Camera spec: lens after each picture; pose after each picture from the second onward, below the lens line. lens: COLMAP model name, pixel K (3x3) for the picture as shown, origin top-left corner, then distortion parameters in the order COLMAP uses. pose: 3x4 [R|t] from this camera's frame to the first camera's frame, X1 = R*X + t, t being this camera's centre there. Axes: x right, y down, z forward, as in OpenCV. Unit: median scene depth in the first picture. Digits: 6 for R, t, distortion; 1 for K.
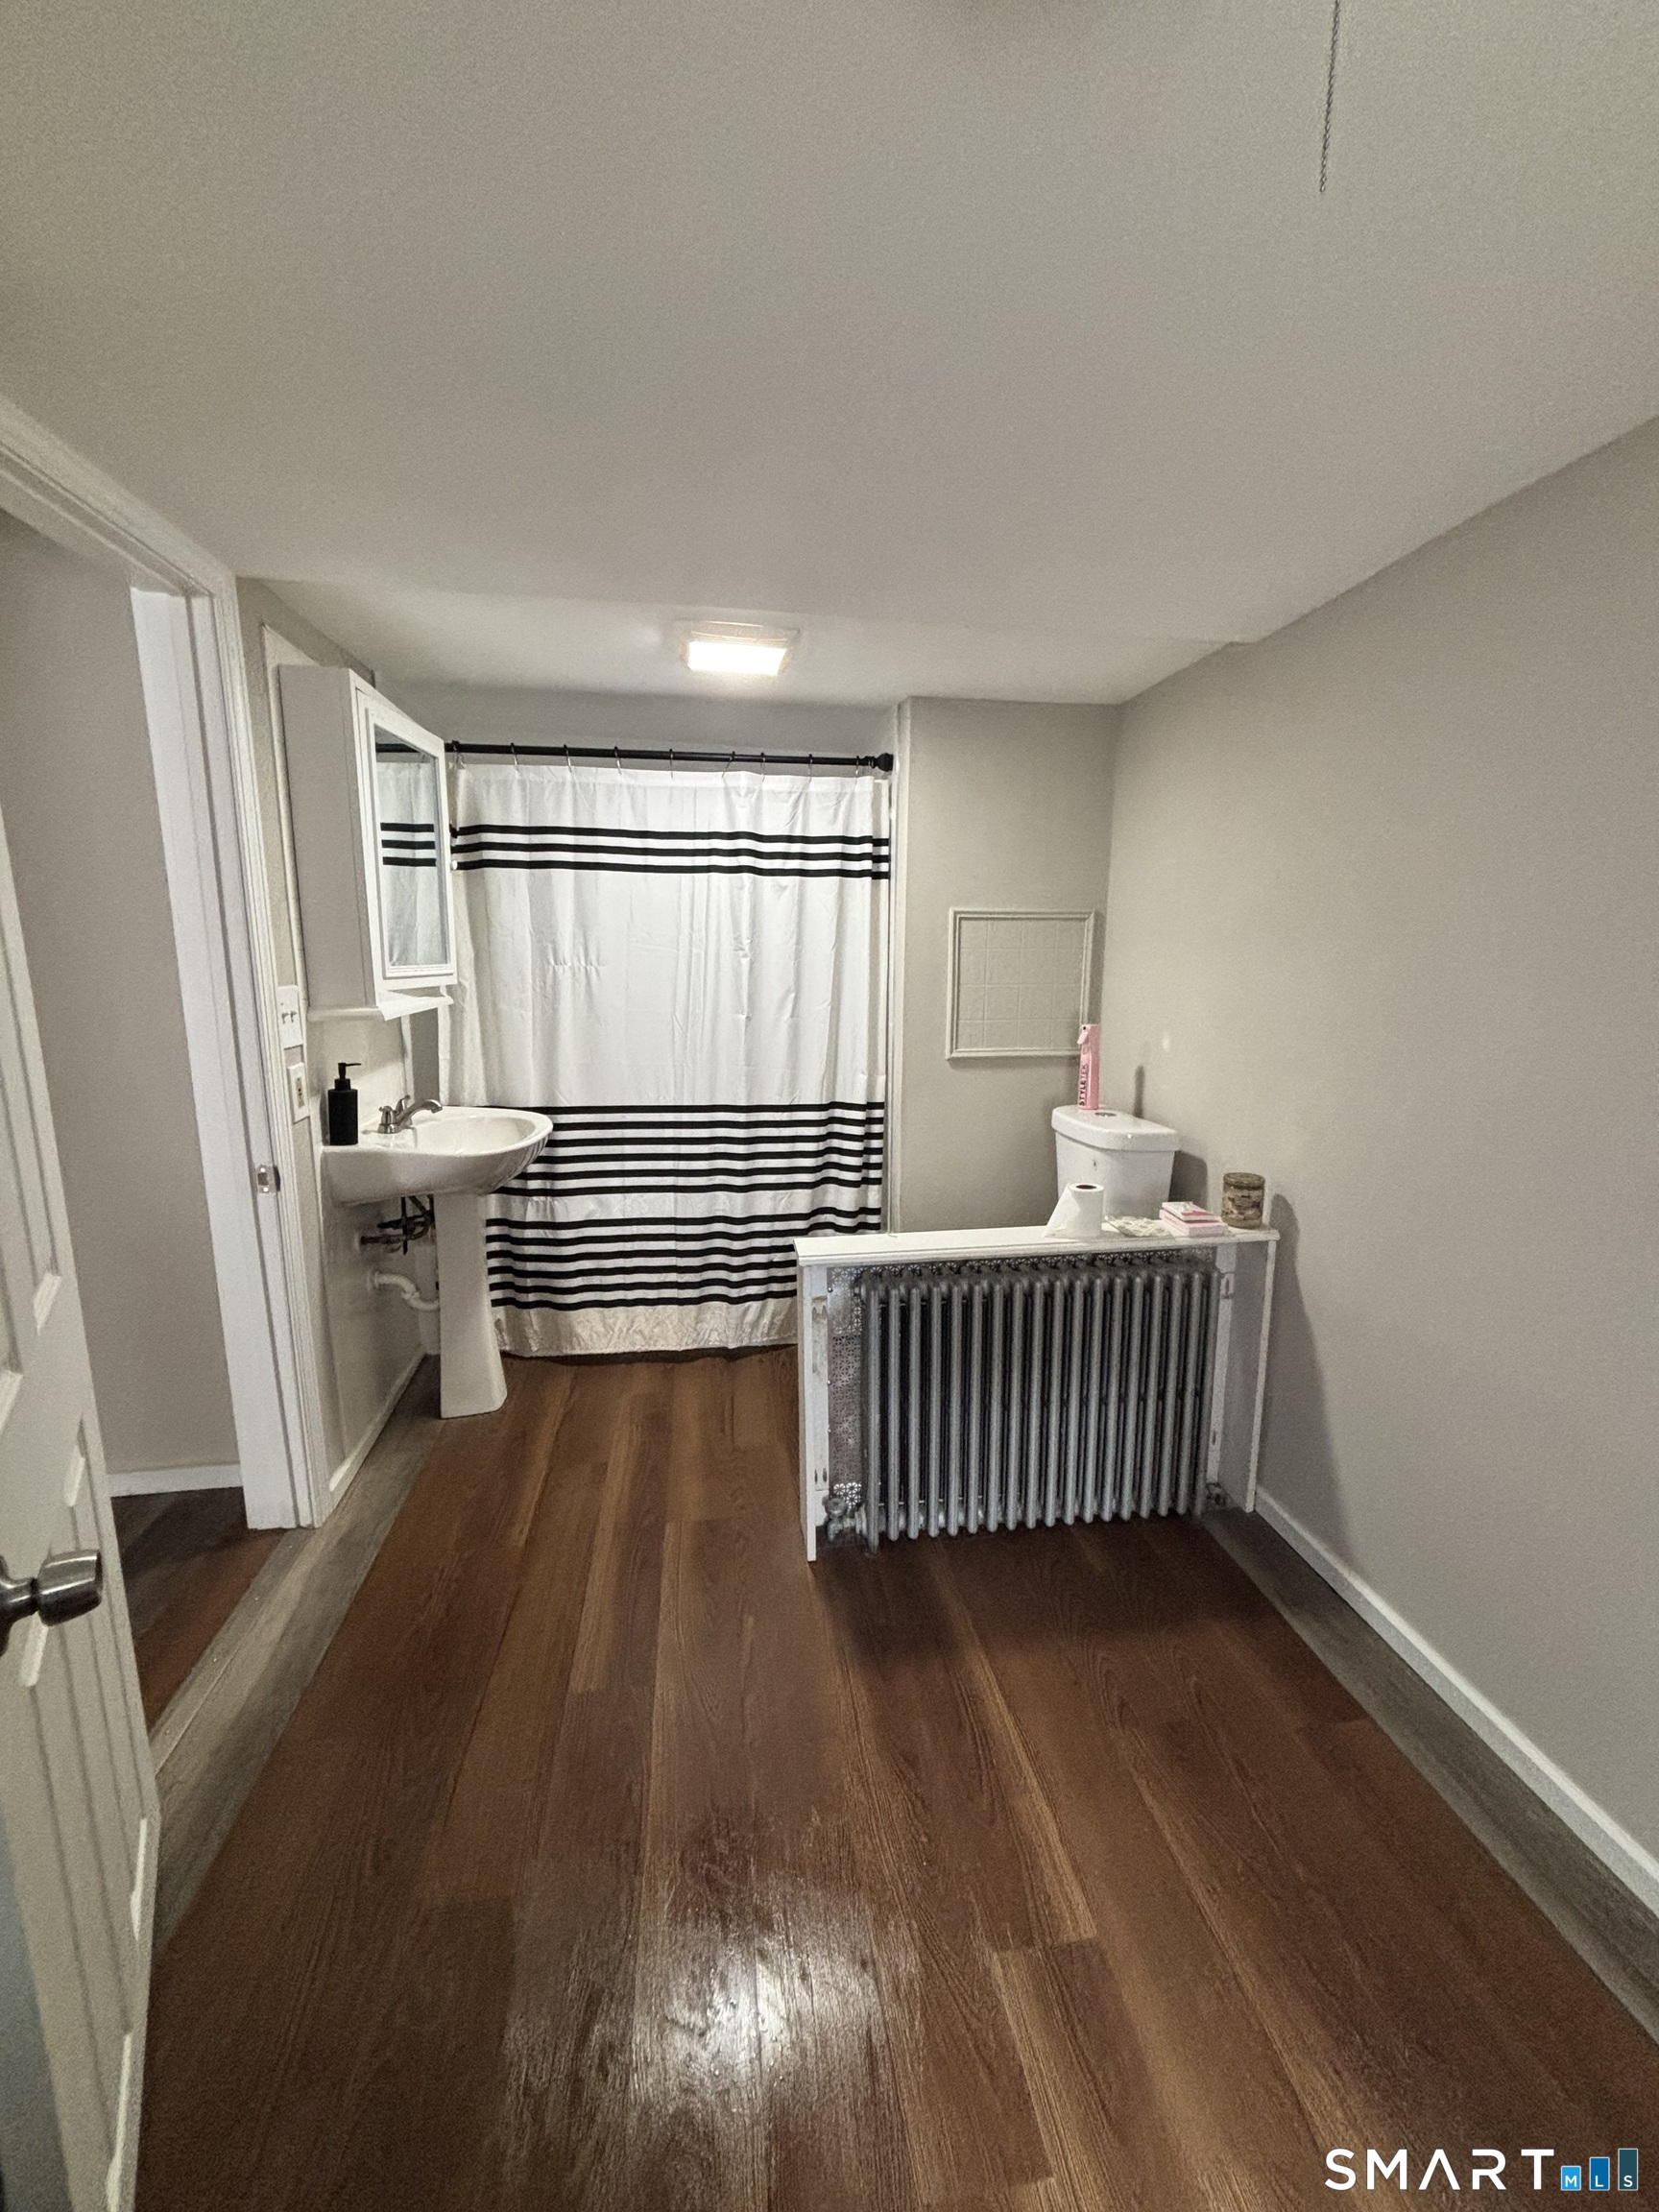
lens RADIAL K [[896.9, 0, 829.5], [0, 896.9, 1106.0], [0, 0, 1]] dist [-0.000705, -0.000004]
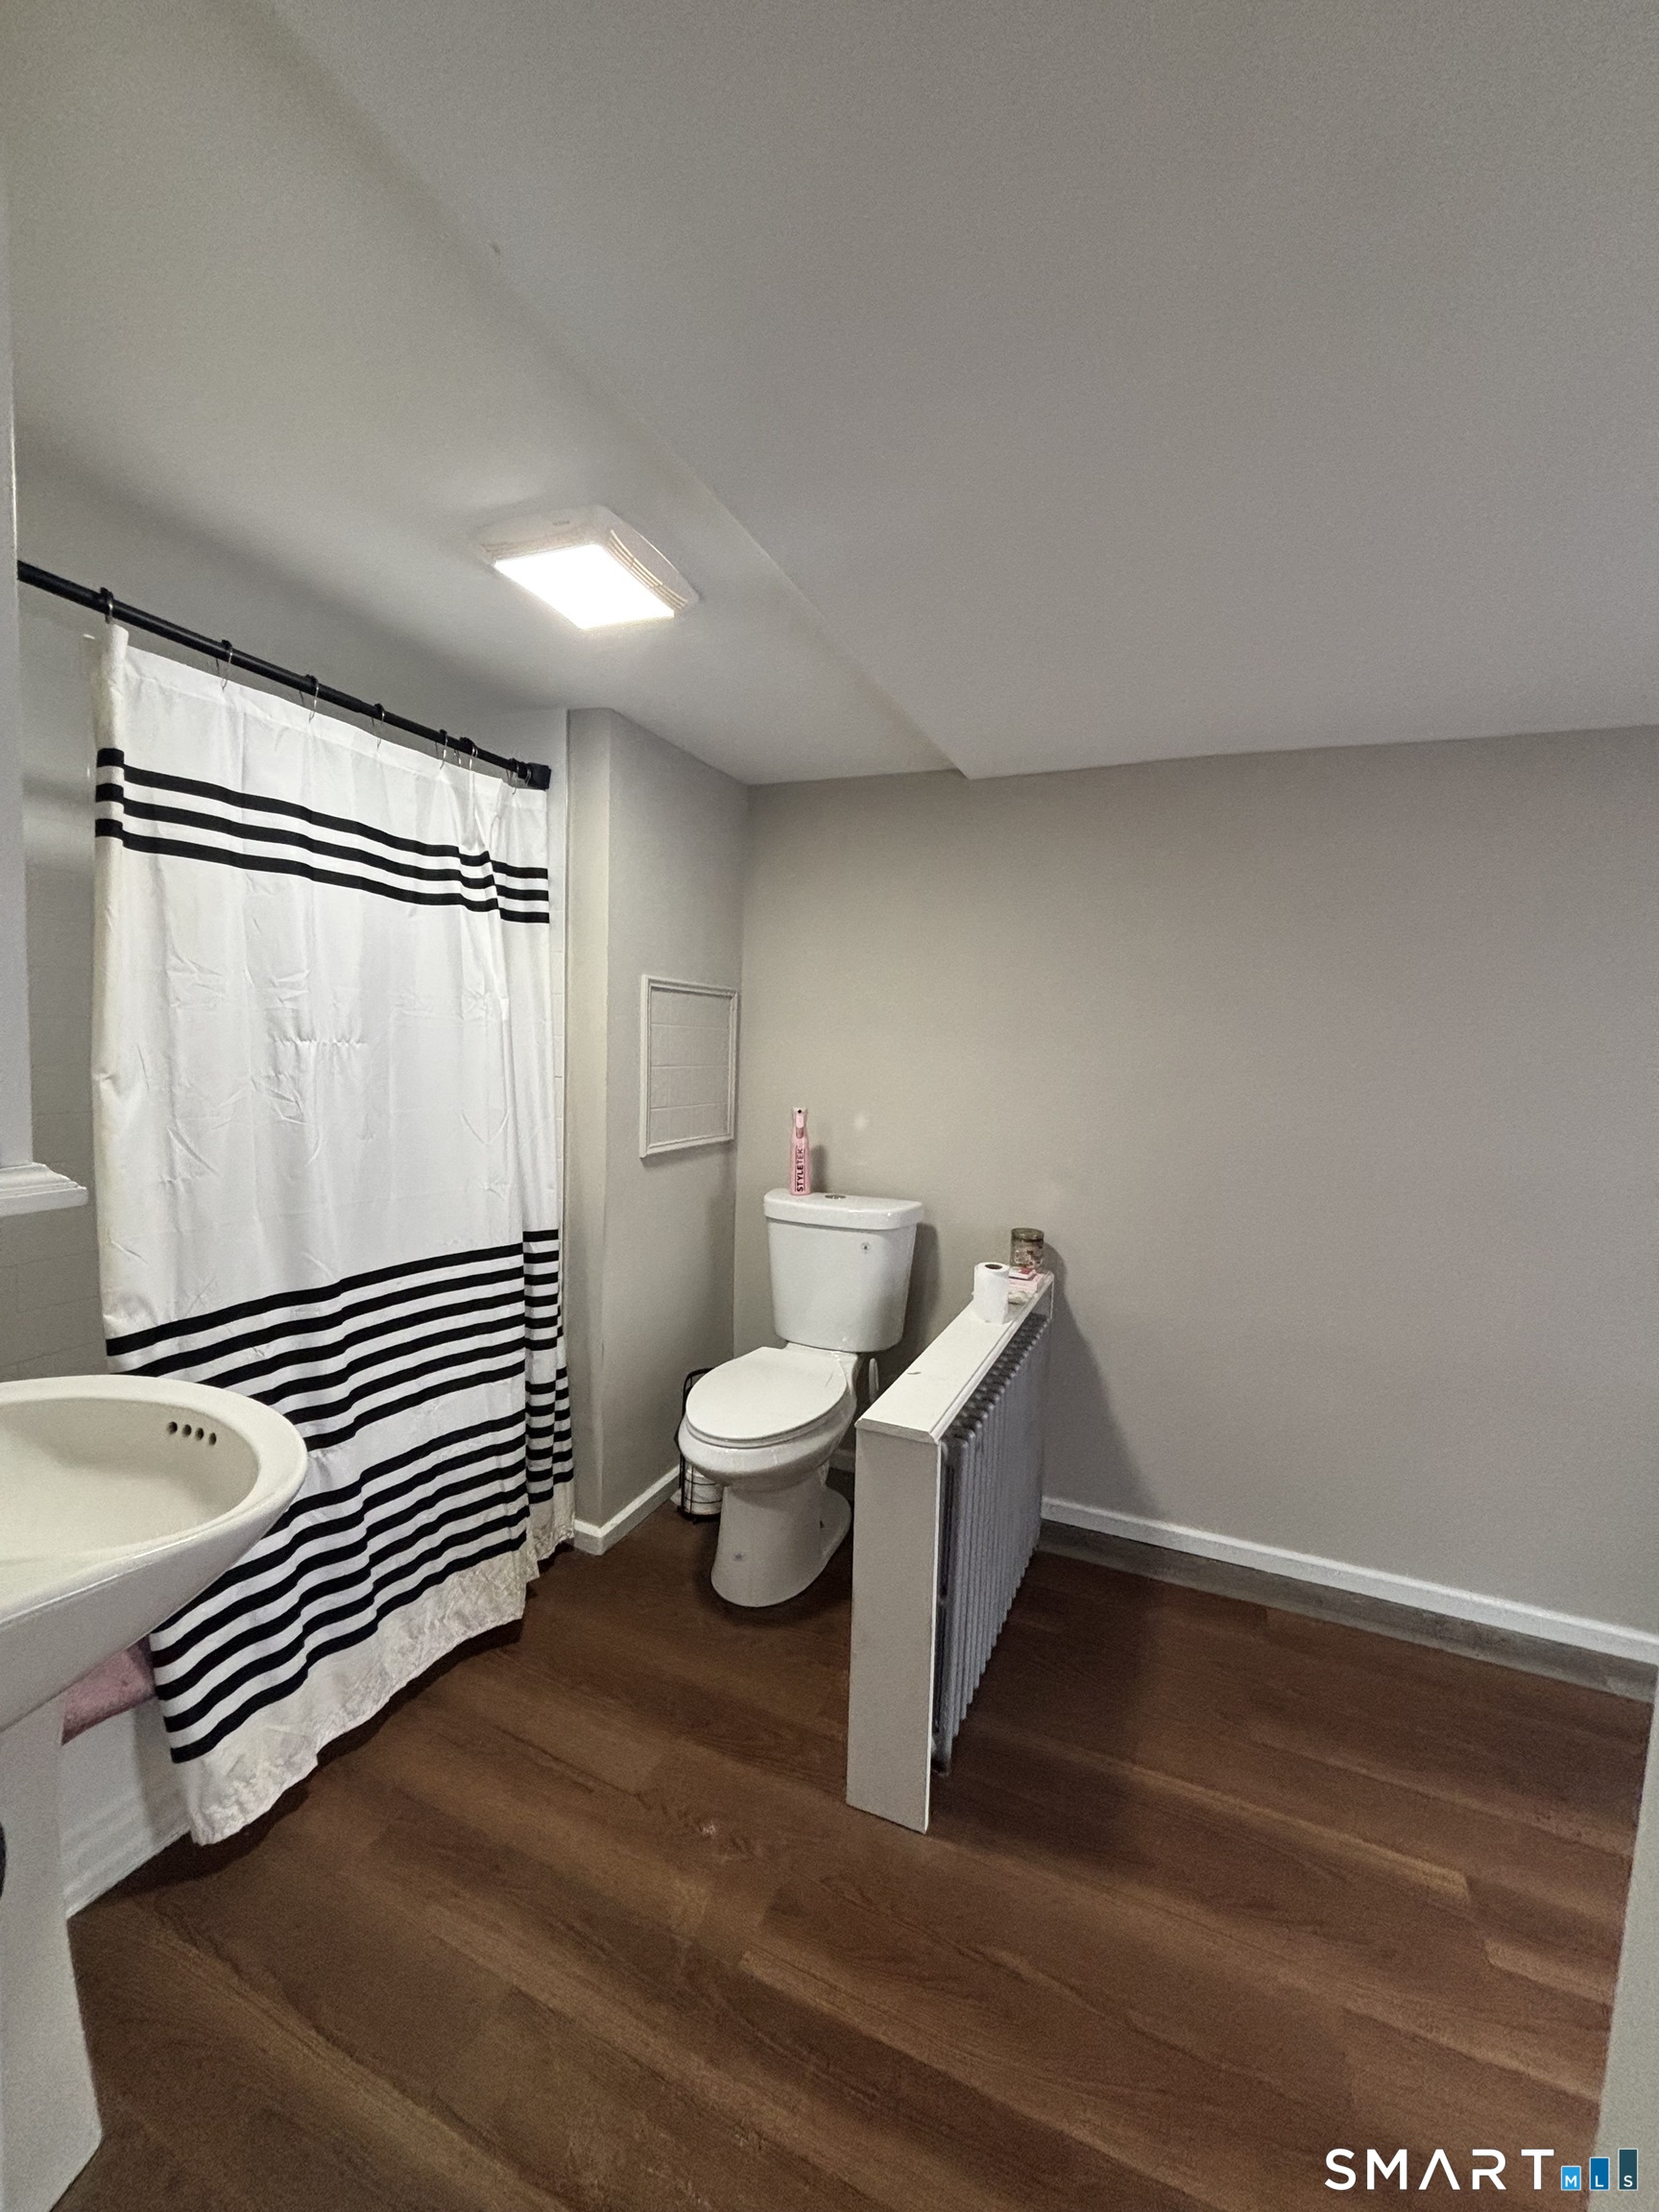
lens RADIAL K [[908.8, 0, 829.5], [0, 908.8, 1106.0], [0, 0, 1]] dist [0.000302, 0.000025]
pose [[0.502838, -0.043961, 0.863262, -0.580292], [0.106246, 0.994276, -0.011254, -0.084361], [-0.857826, 0.097377, 0.504631, 0.517692]]
